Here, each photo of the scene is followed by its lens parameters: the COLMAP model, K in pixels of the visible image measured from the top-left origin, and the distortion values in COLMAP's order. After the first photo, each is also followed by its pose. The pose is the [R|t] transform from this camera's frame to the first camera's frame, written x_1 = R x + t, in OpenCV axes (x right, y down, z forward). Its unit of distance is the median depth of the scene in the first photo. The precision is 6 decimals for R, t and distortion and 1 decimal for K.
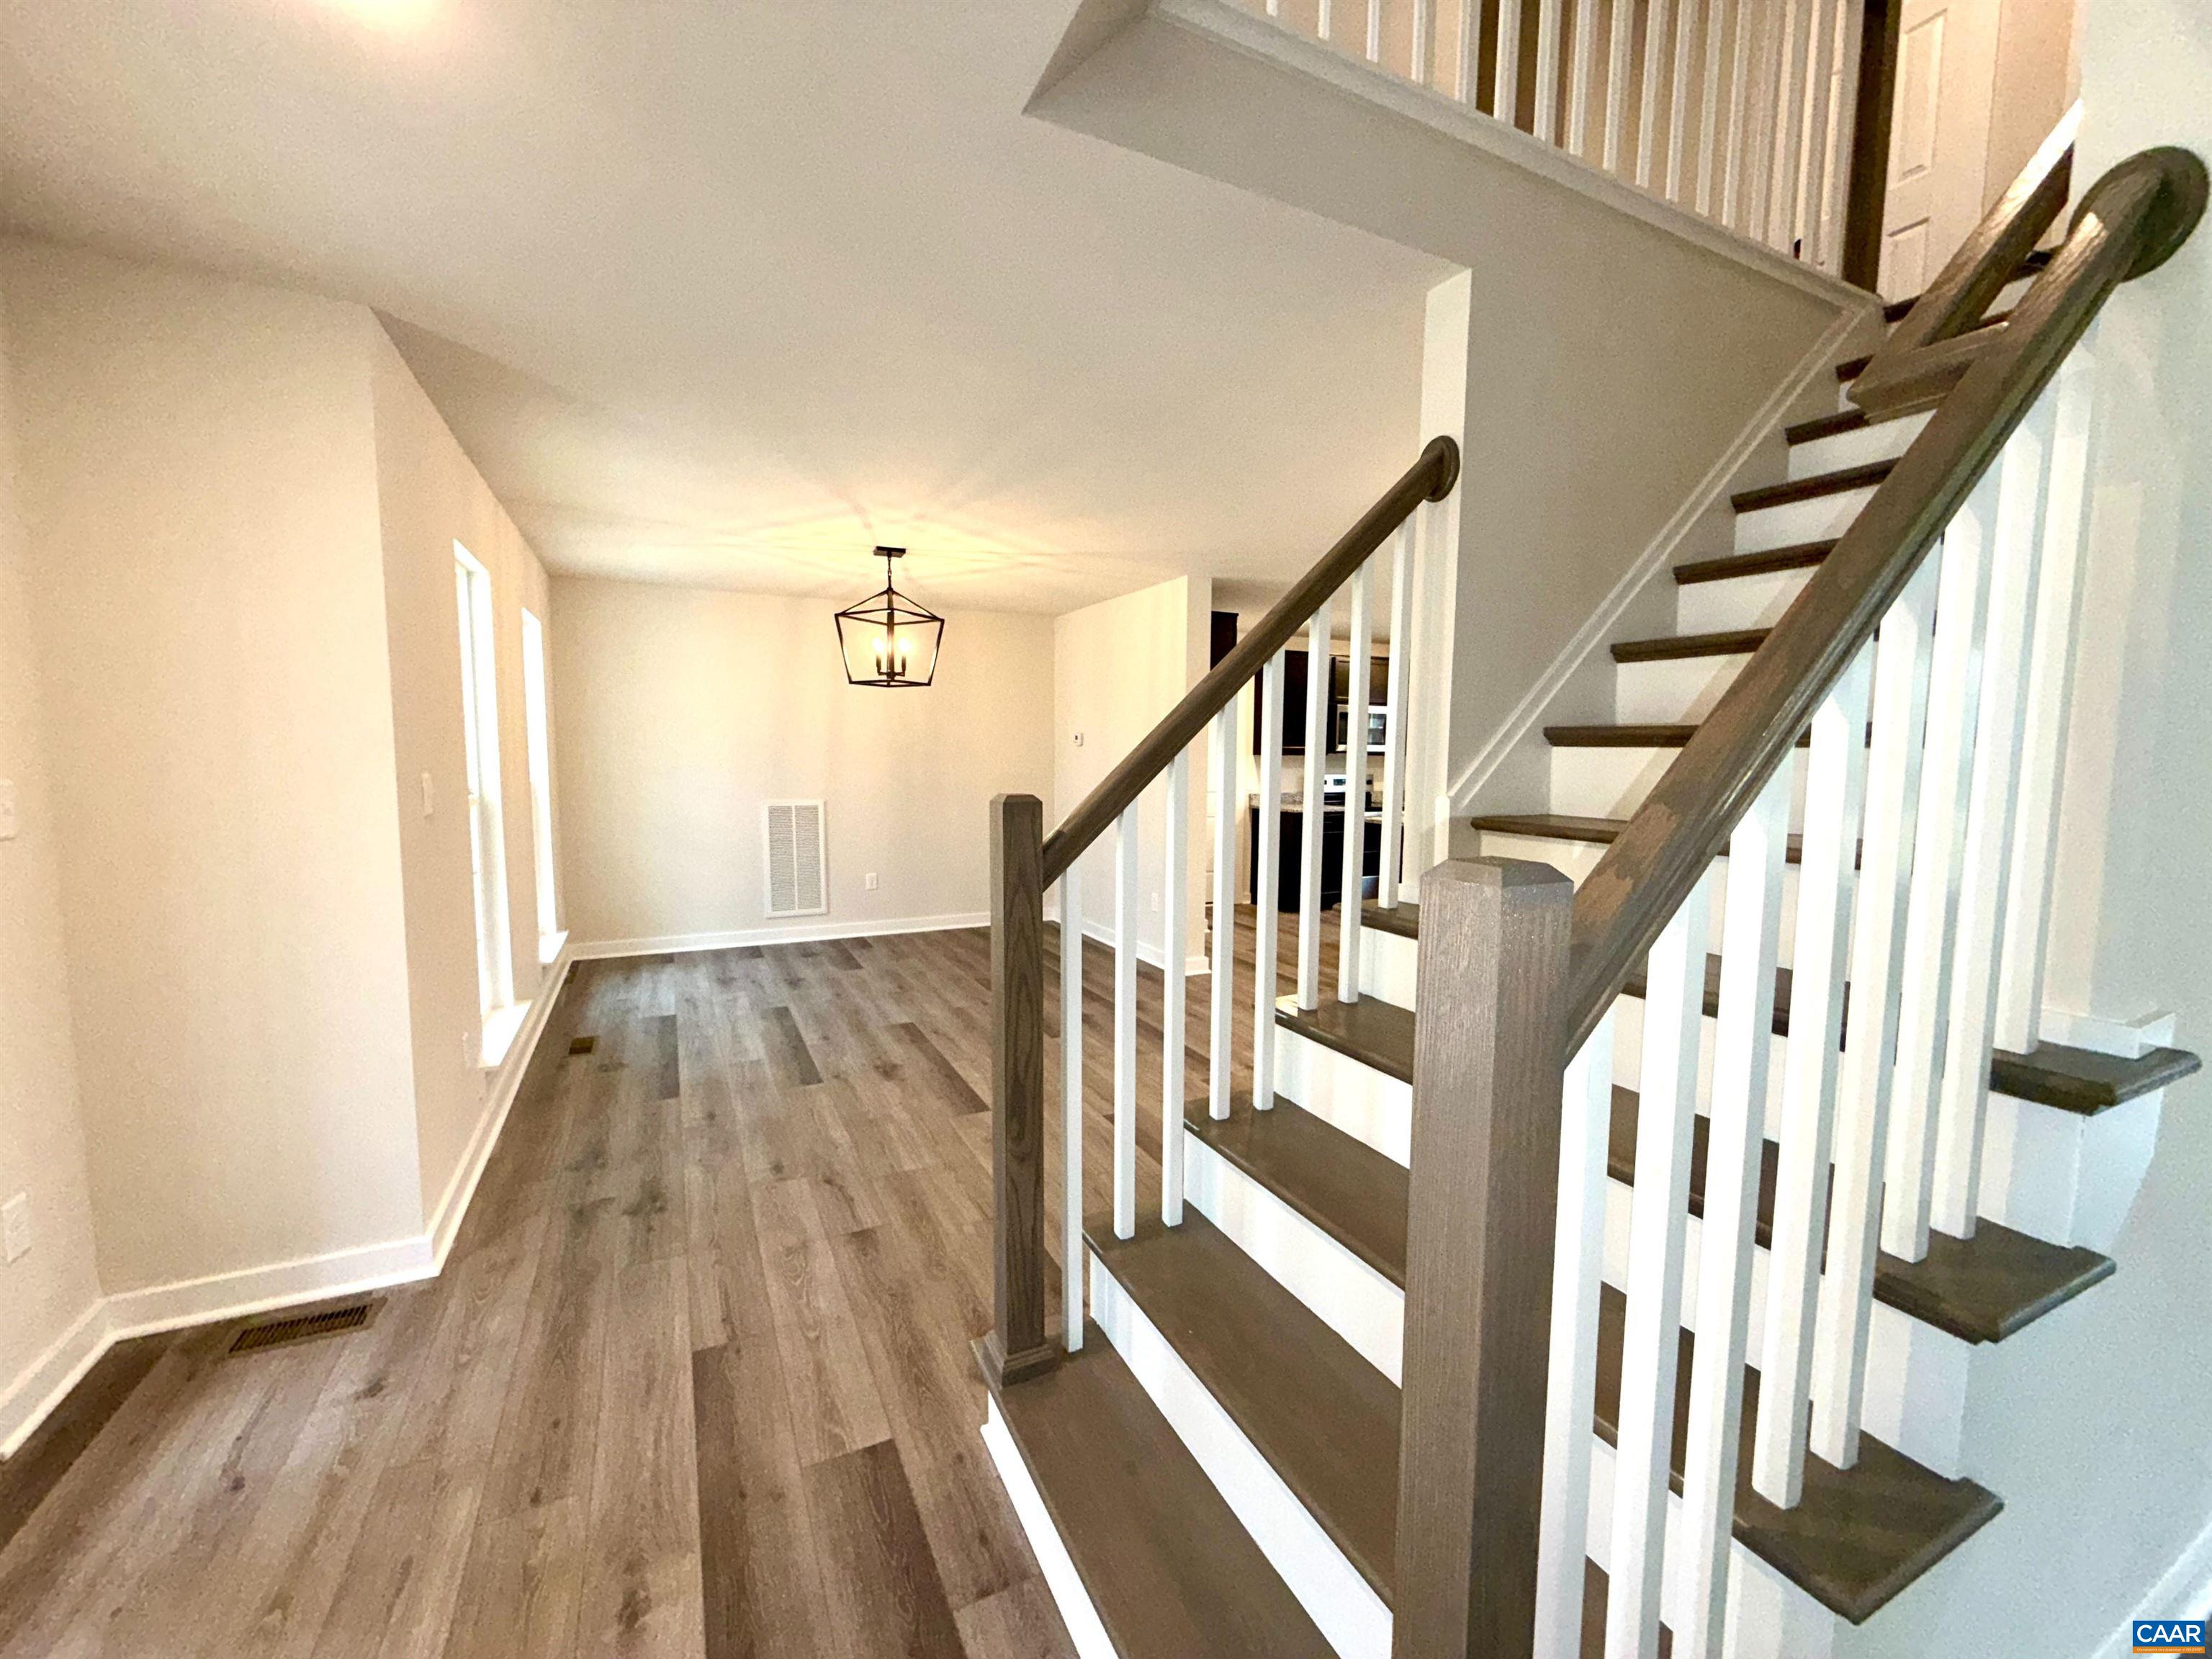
lens RADIAL K [[882.4, 0, 1099.6], [0, 882.4, 830.4], [0, 0, 1]] dist [-0.000435, 0.000014]
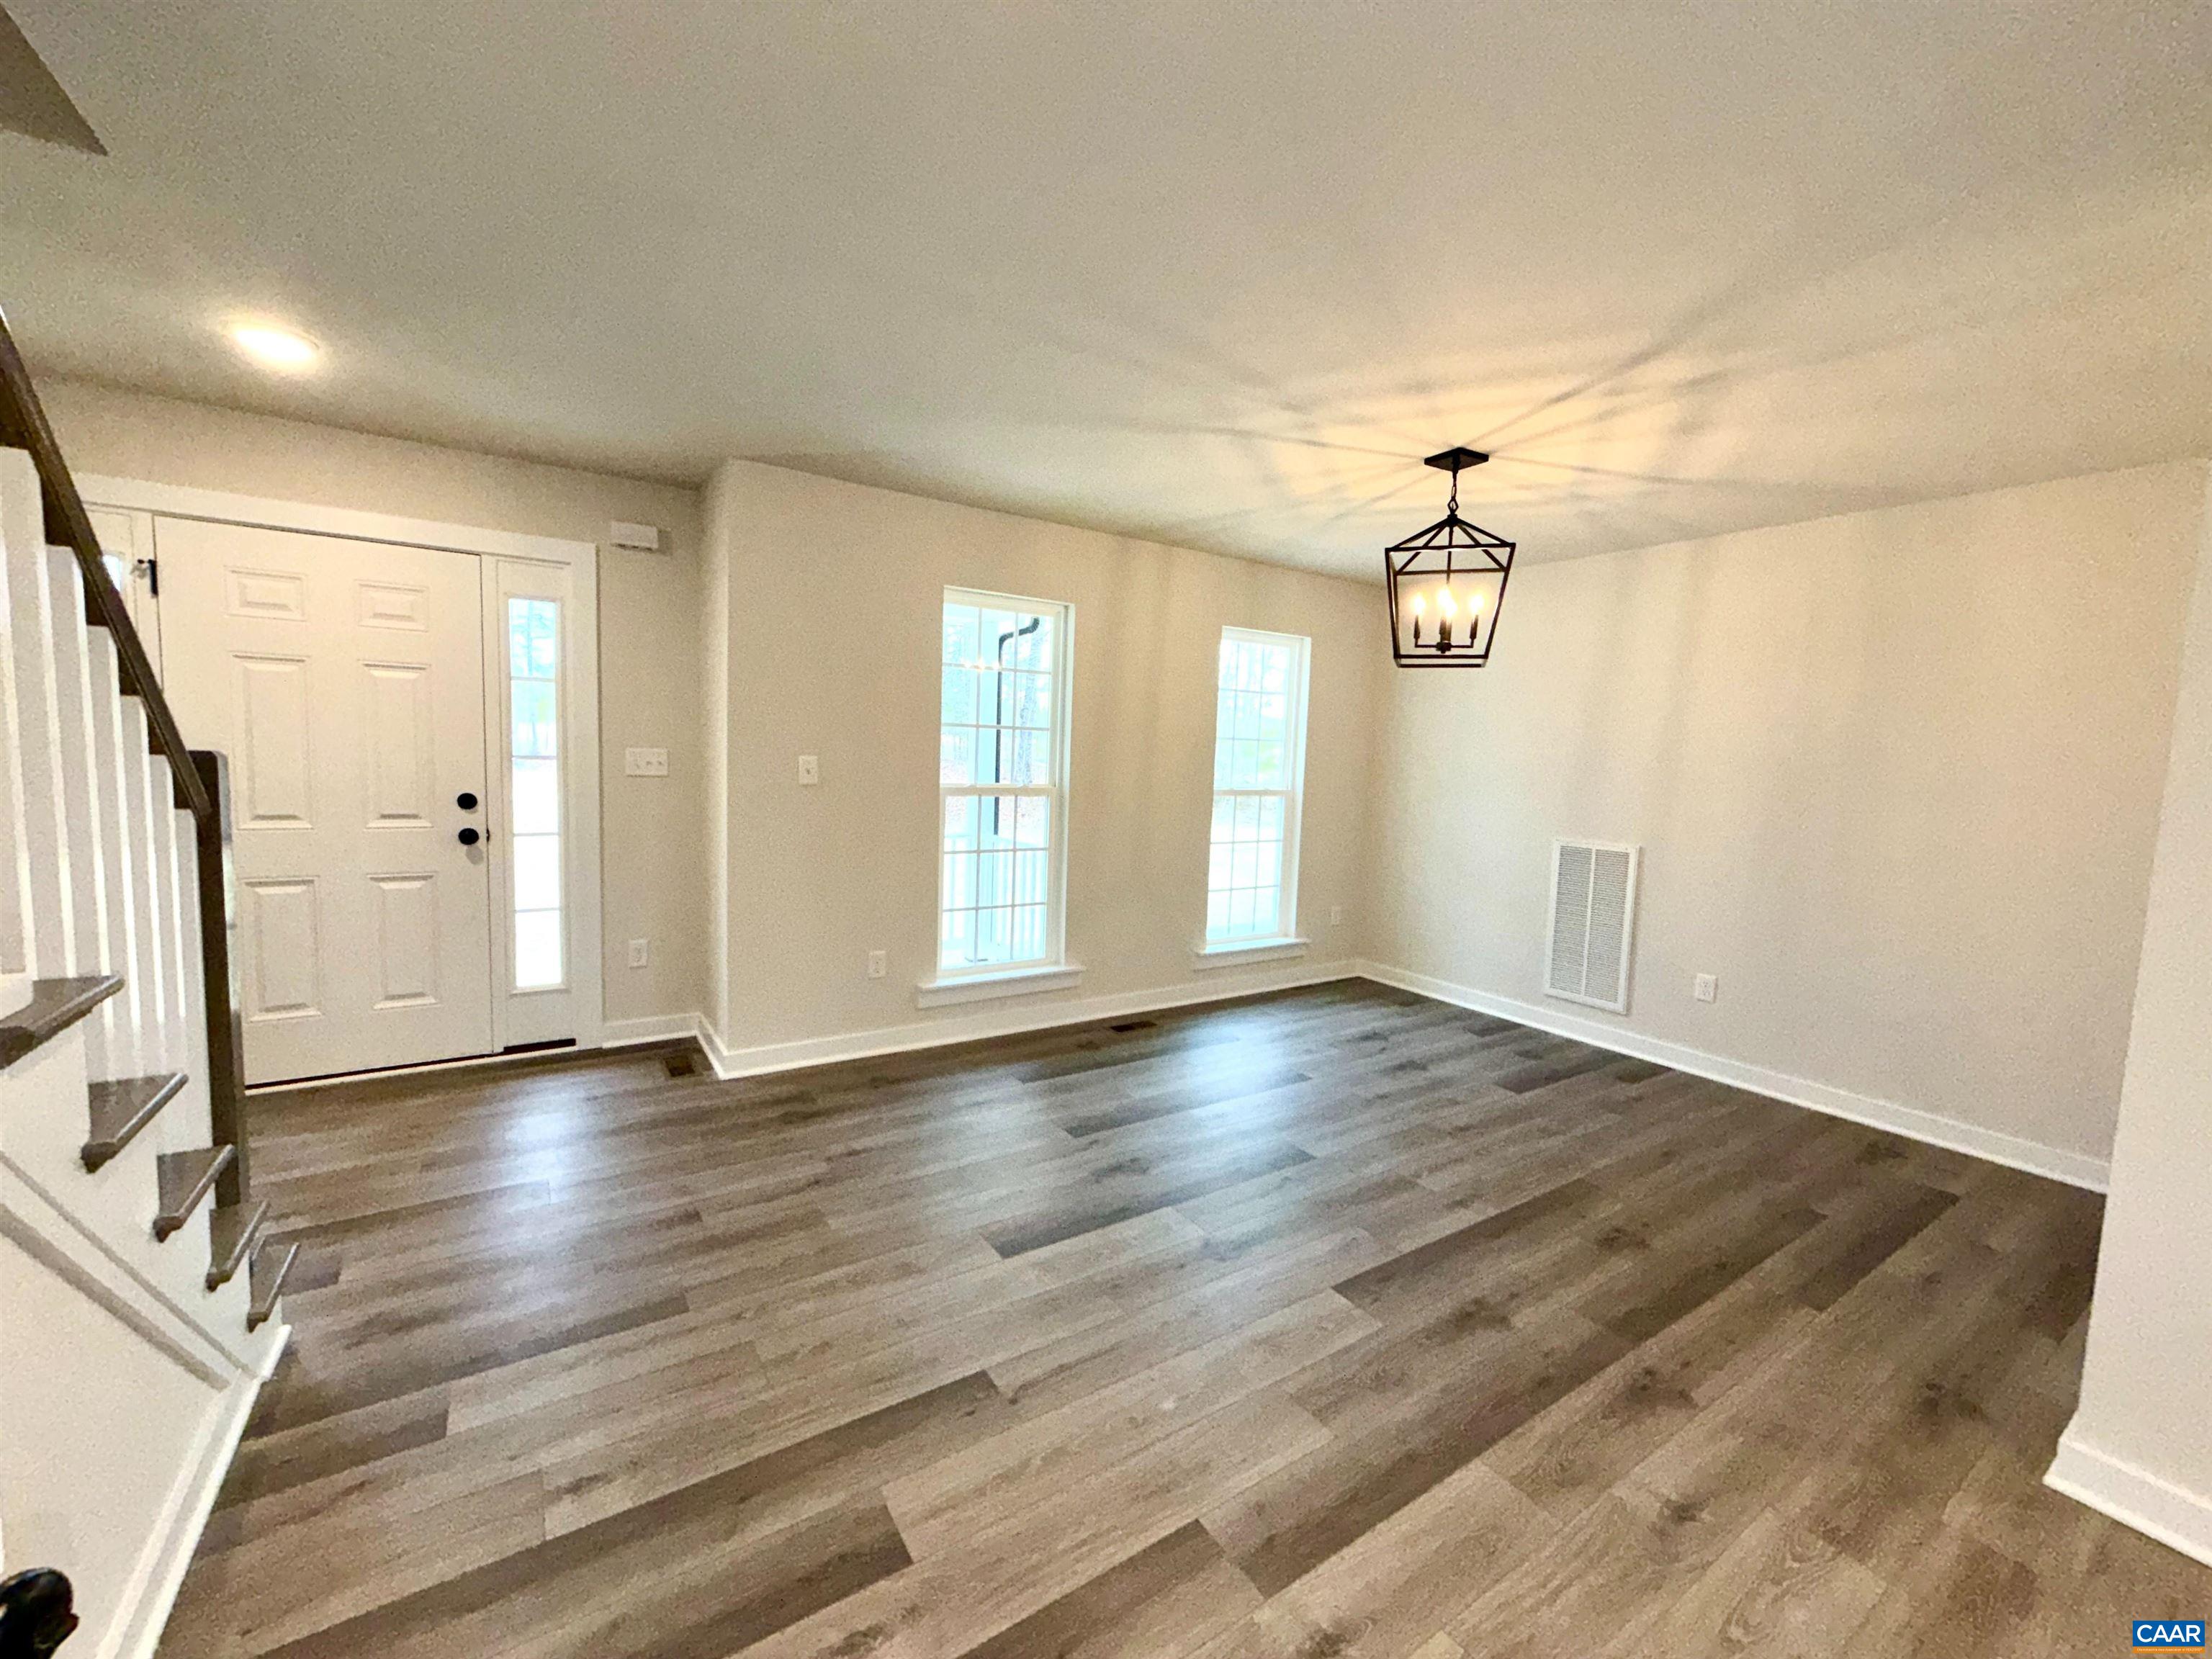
lens RADIAL K [[882.4, 0, 1099.6], [0, 882.4, 830.4], [0, 0, 1]] dist [-0.000435, 0.000014]
pose [[0.128221, 0.085635, -0.988042, 0.458983], [-0.126063, 0.989591, 0.069410, -0.064130], [0.983701, 0.115655, 0.137681, 0.786633]]
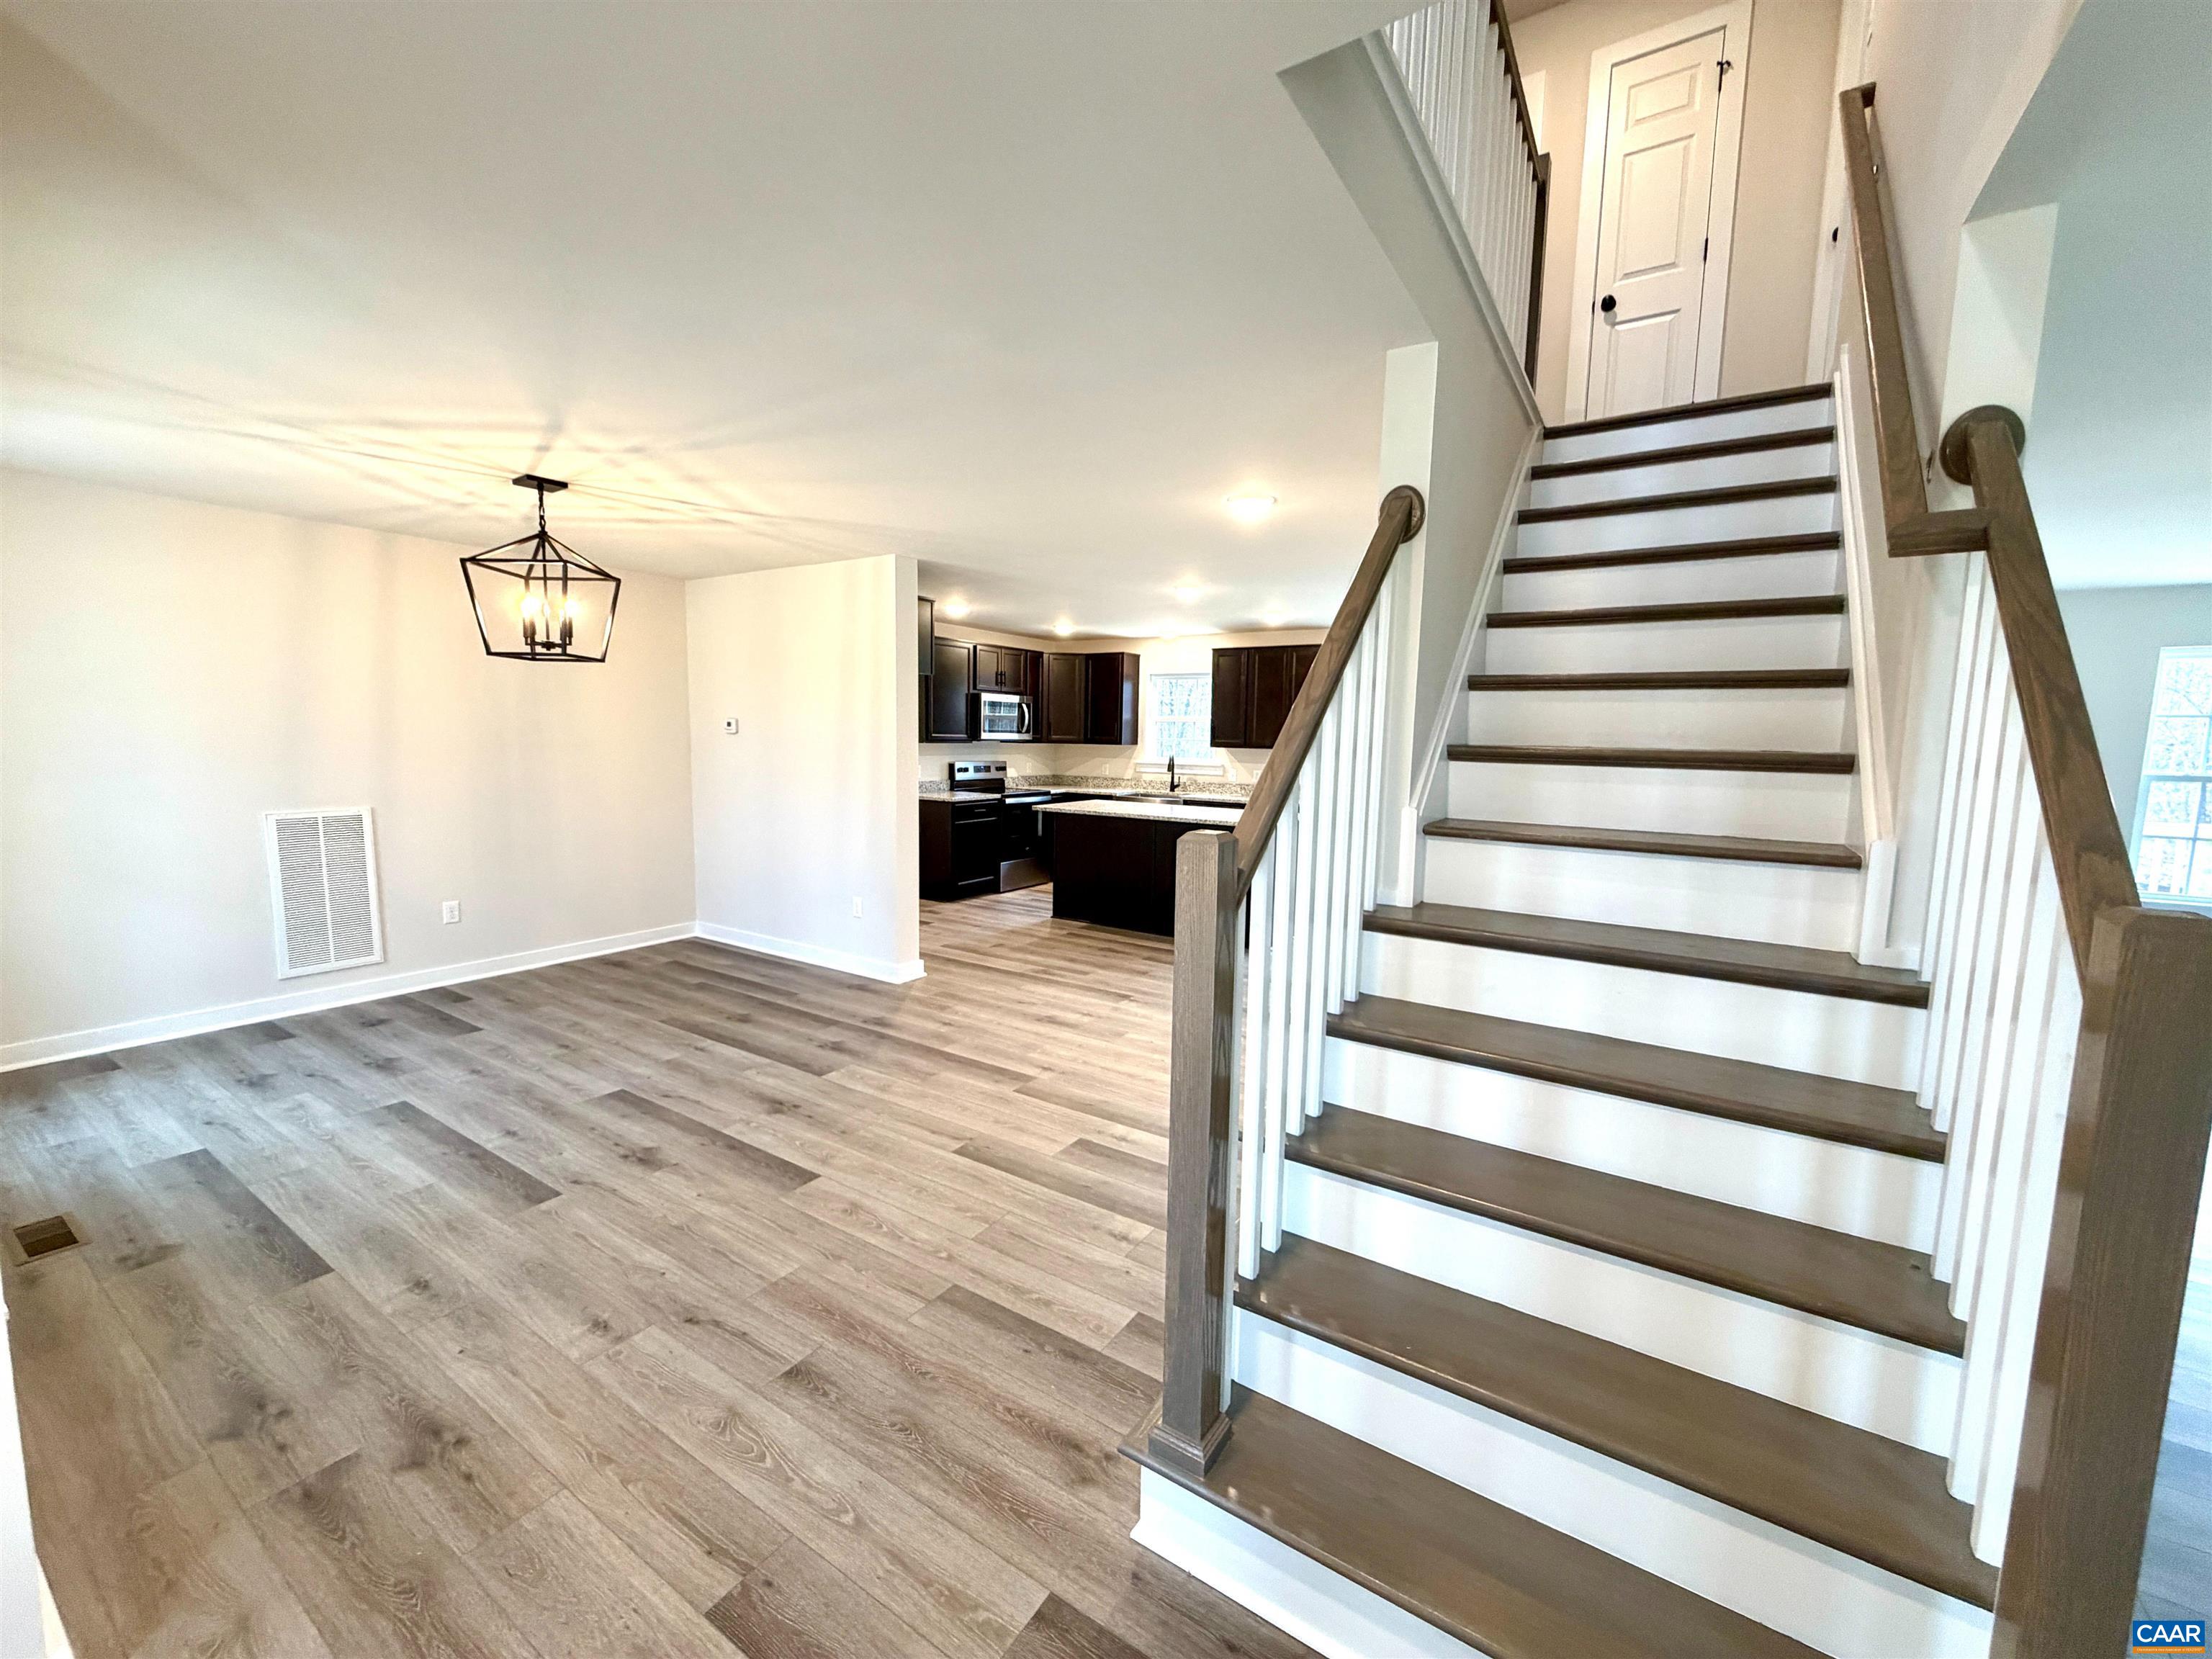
lens RADIAL K [[882.4, 0, 1099.6], [0, 882.4, 830.4], [0, 0, 1]] dist [-0.000435, 0.000014]
pose [[0.860648, -0.049005, 0.506837, -0.257724], [0.035459, 0.998710, 0.036350, -0.031954], [-0.507964, -0.013312, 0.861275, 0.111494]]
